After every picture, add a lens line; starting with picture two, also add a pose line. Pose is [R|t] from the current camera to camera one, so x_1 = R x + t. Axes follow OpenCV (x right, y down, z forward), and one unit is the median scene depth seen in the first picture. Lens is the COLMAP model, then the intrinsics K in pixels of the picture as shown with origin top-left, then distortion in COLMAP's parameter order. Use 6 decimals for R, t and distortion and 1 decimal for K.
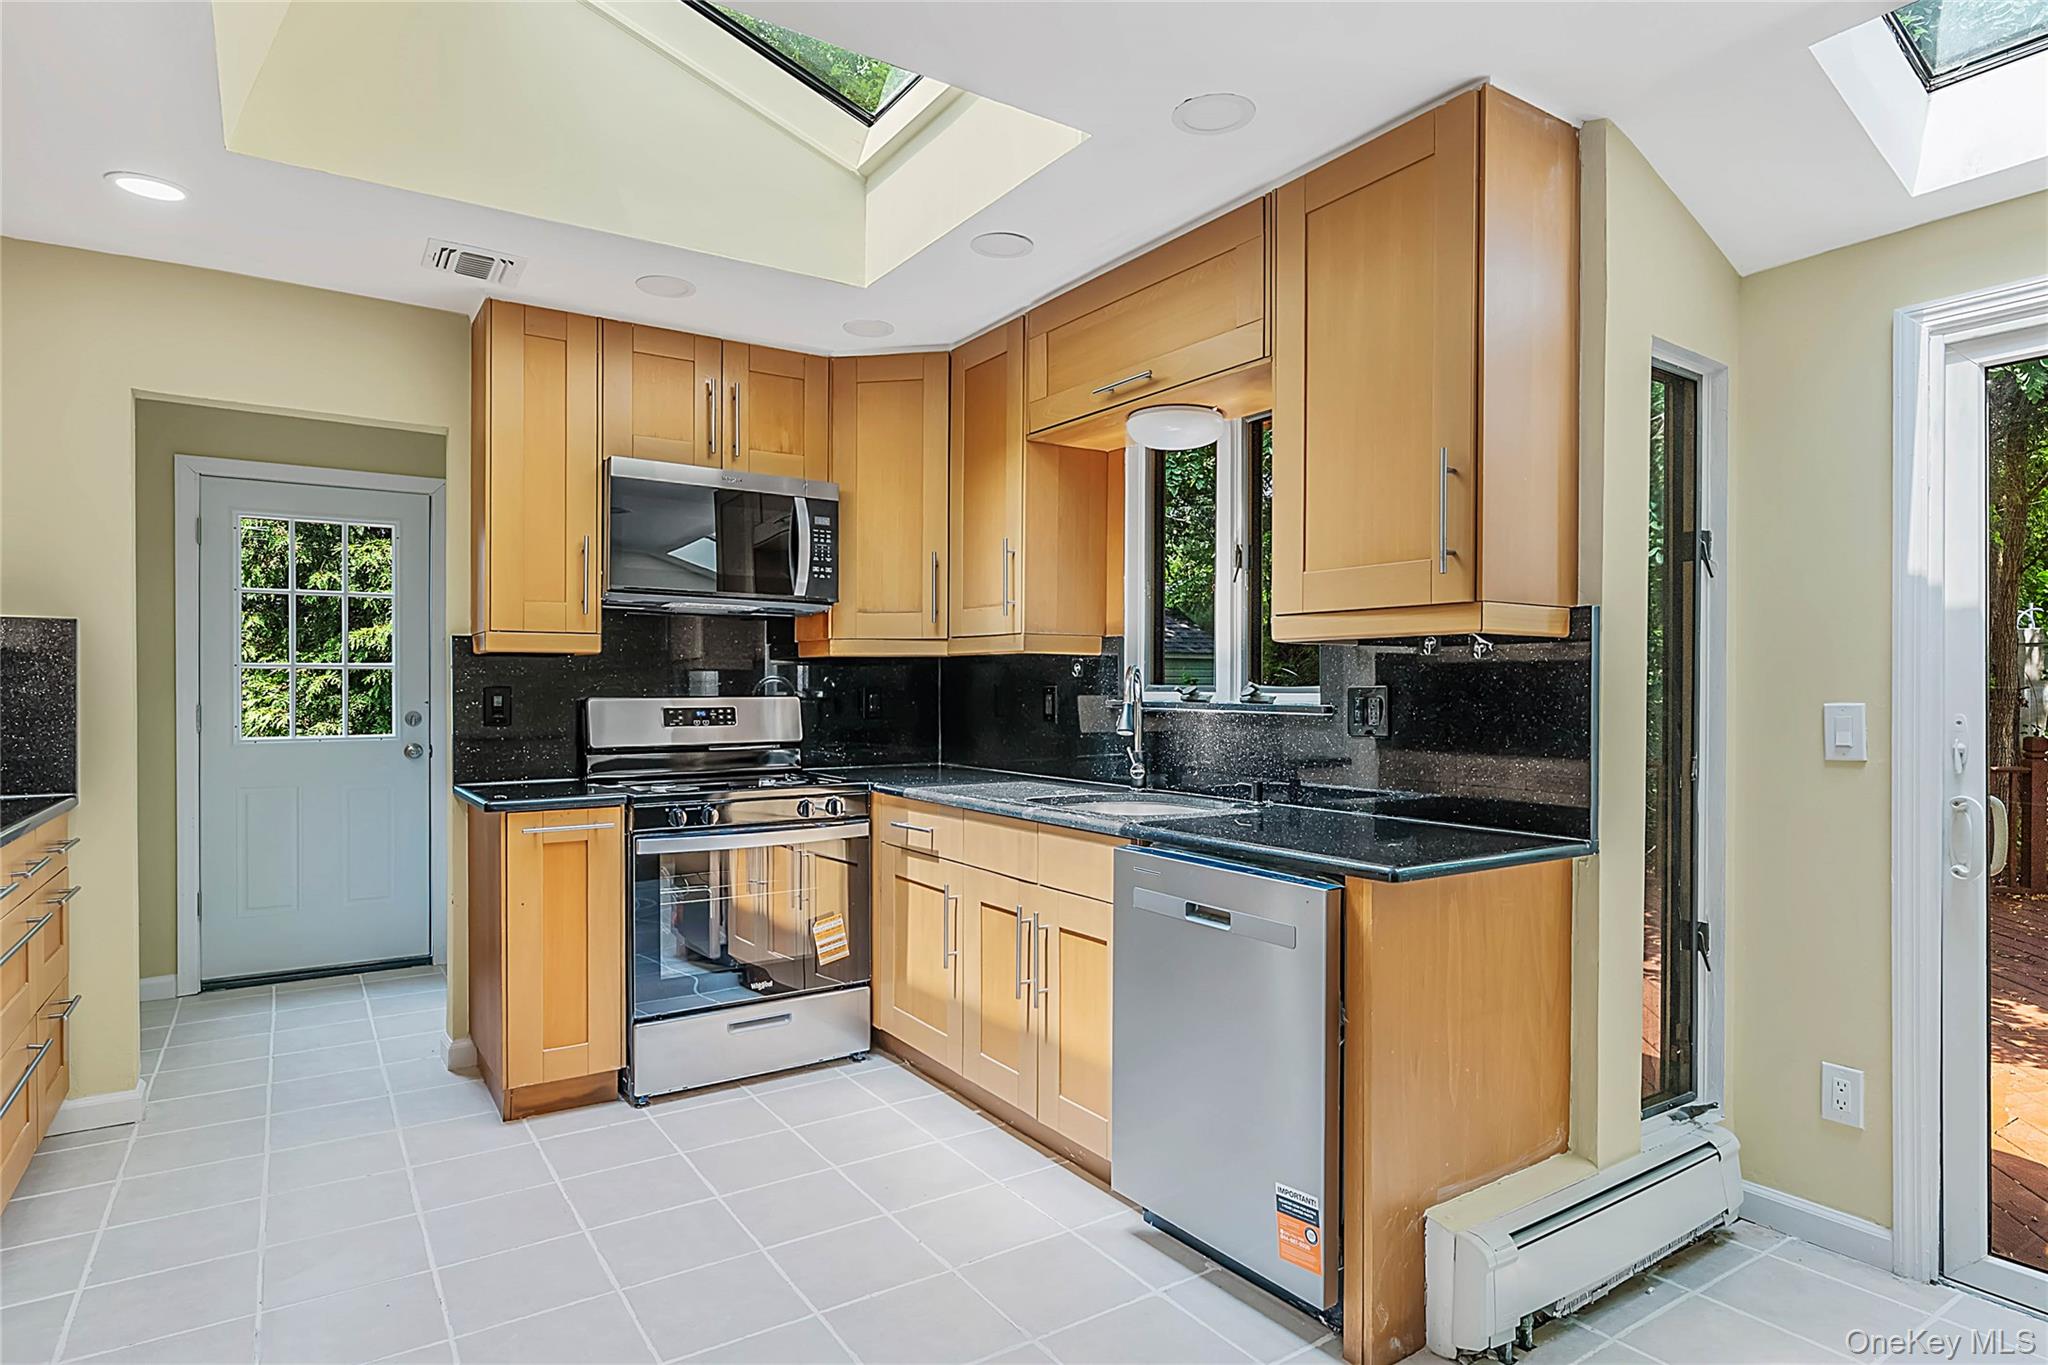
lens RADIAL K [[1134.5, 0, 1031.4], [0, 1134.5, 696.4], [0, 0, 1]] dist [-0.000751, 0.001673]
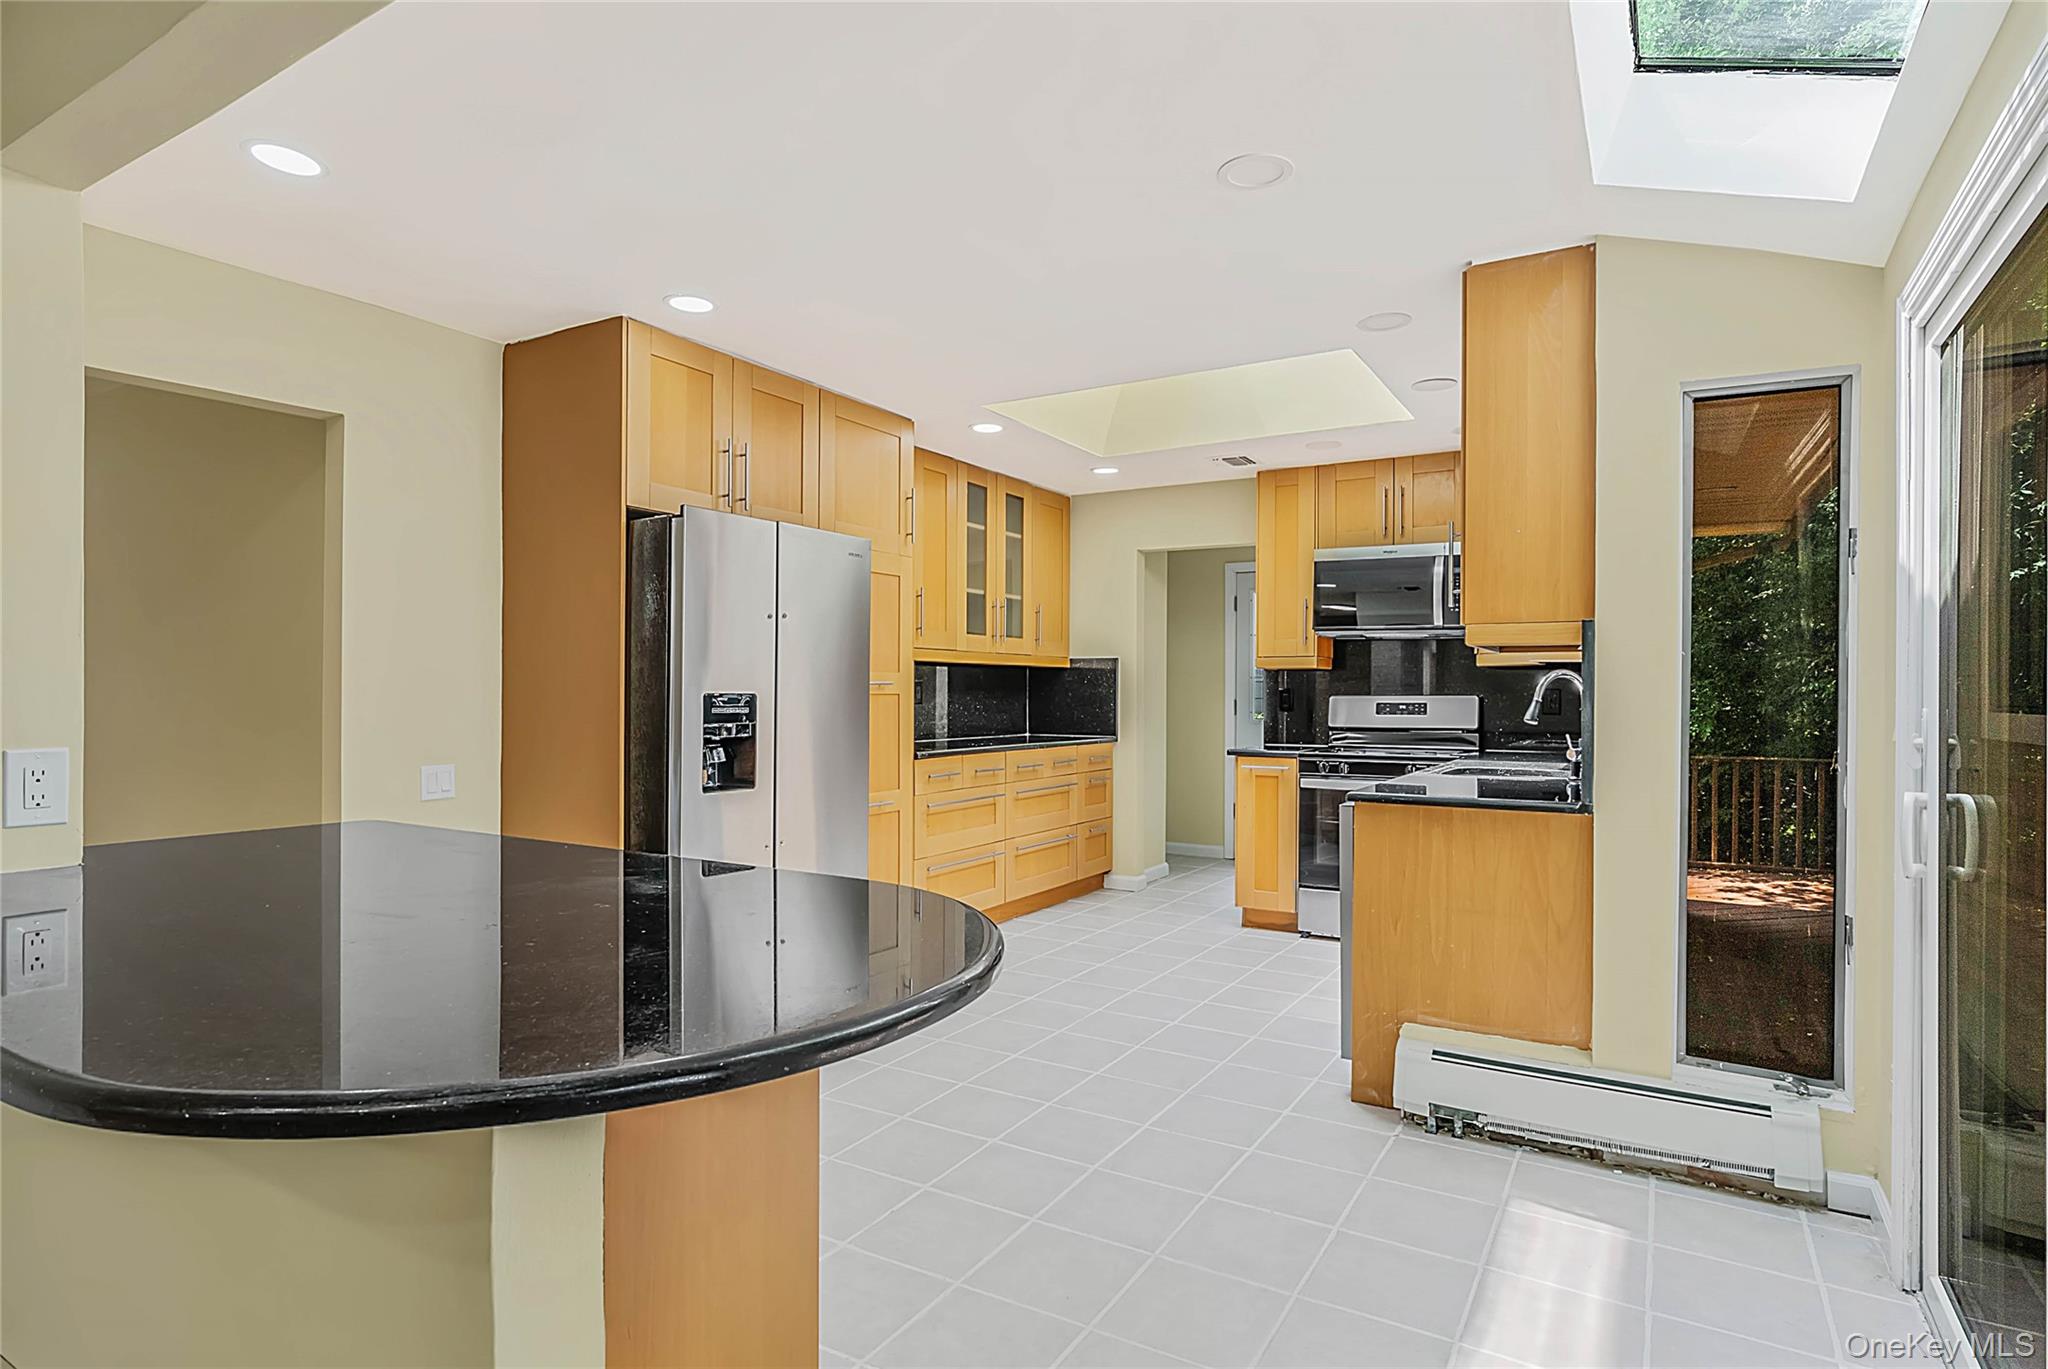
lens RADIAL K [[1076.3, 0, 1023.1], [0, 1076.3, 690.0], [0, 0, 1]] dist [-0.050190, -0.000169]
pose [[0.424701, -0.002418, -0.905330, 0.866098], [-0.013114, 0.999875, -0.008822, 0.013538], [0.905238, 0.015619, 0.424617, -0.050602]]
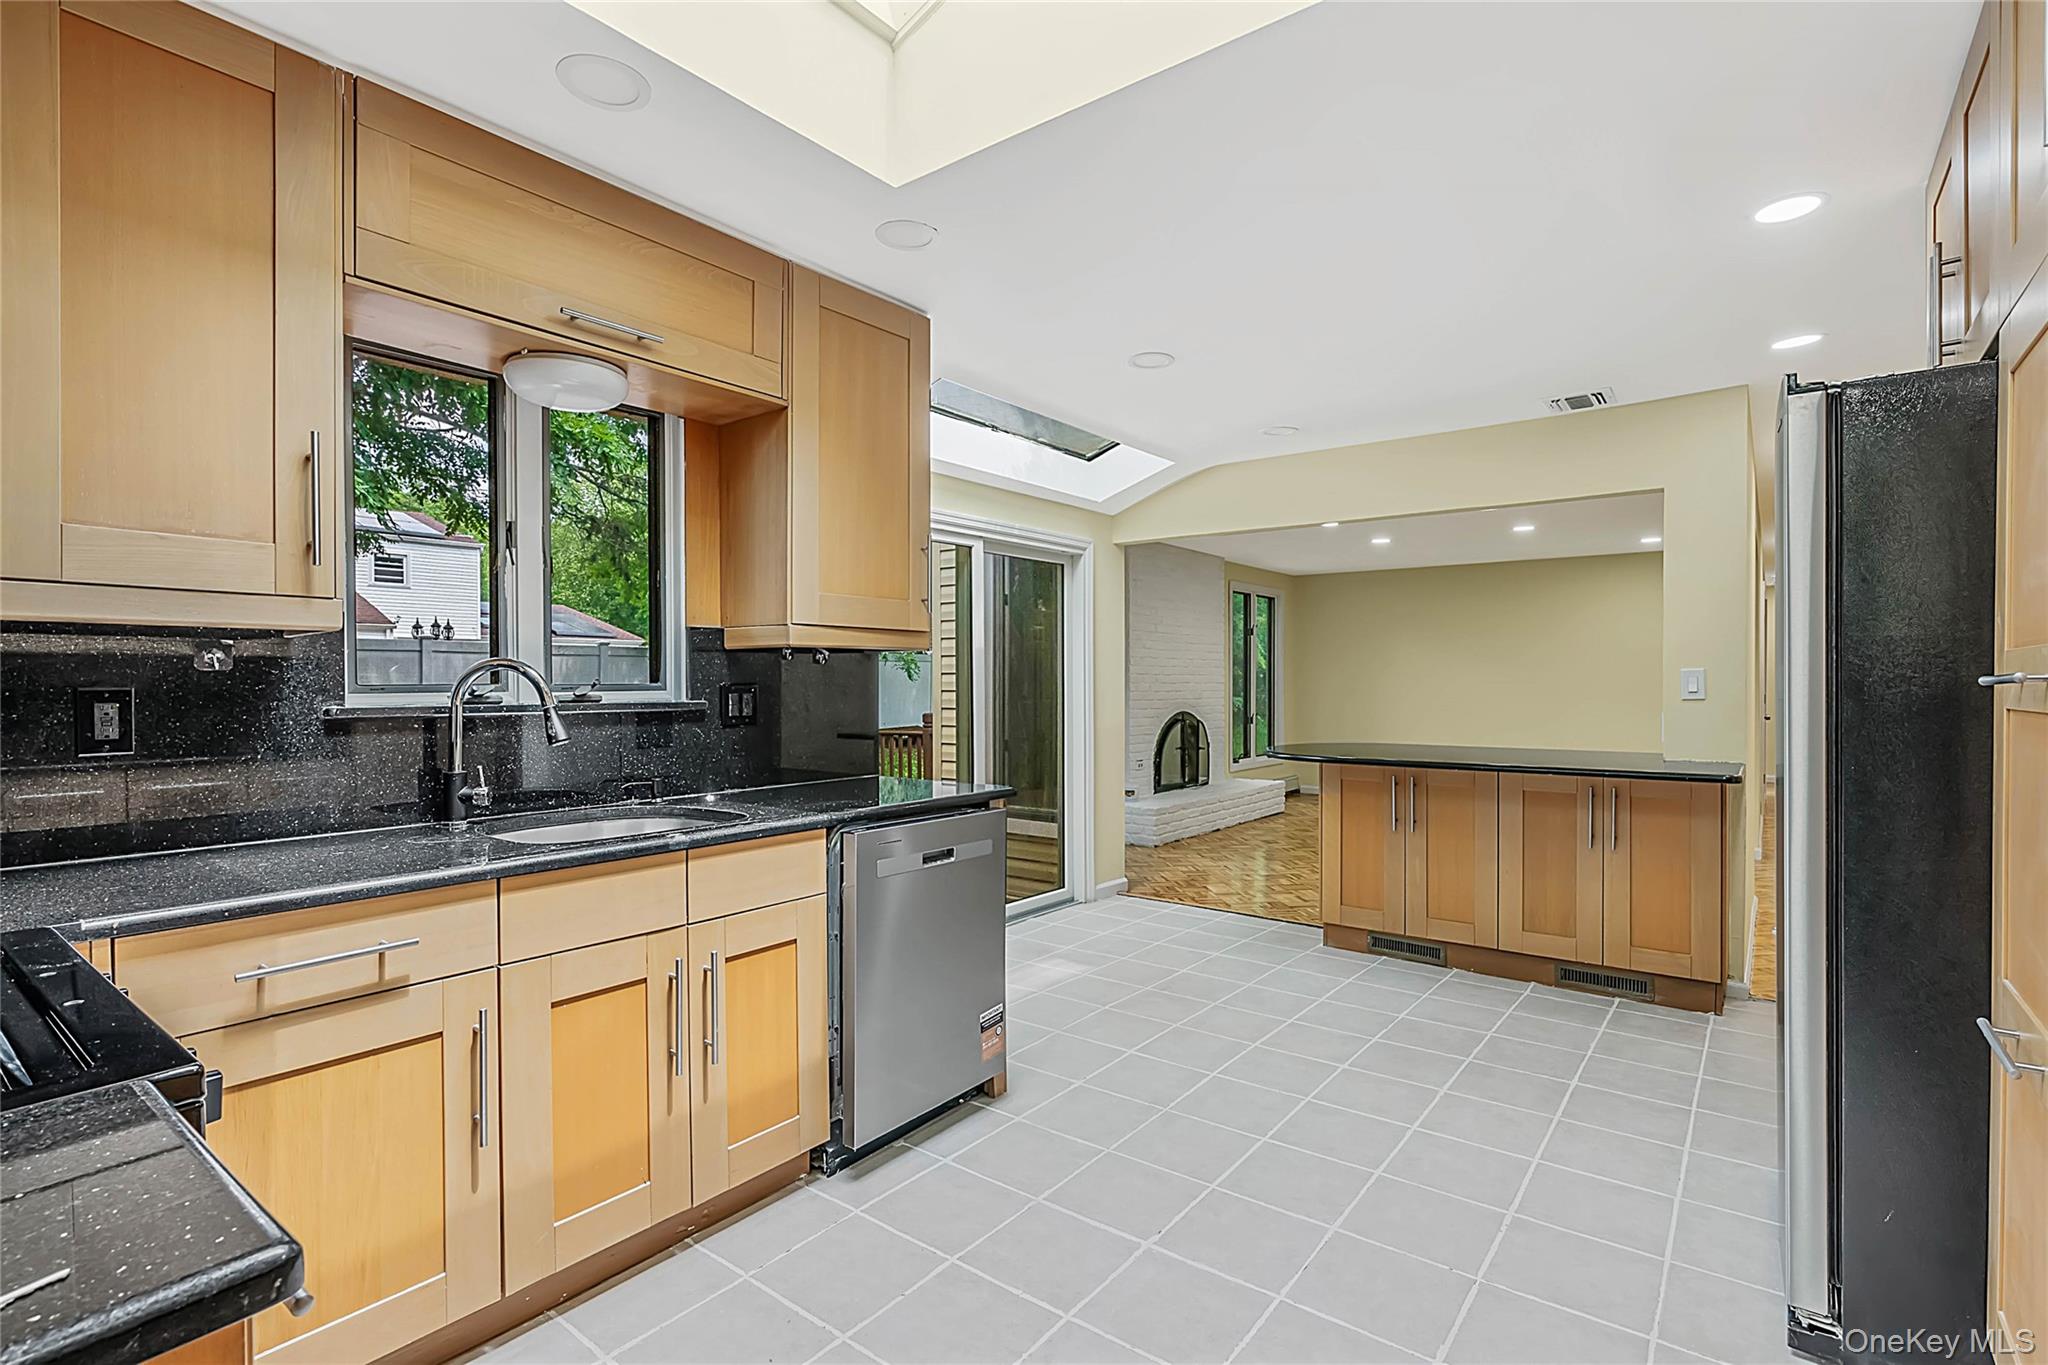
lens RADIAL K [[1023.2, 0, 1025.2], [0, 1023.2, 683.1], [0, 0, 1]] dist [0.001375, 0.000743]
pose [[-0.354453, -0.001746, 0.935072, -0.749129], [0.008372, 0.999952, 0.005040, -0.011404], [-0.935036, 0.009615, -0.354421, 0.993377]]
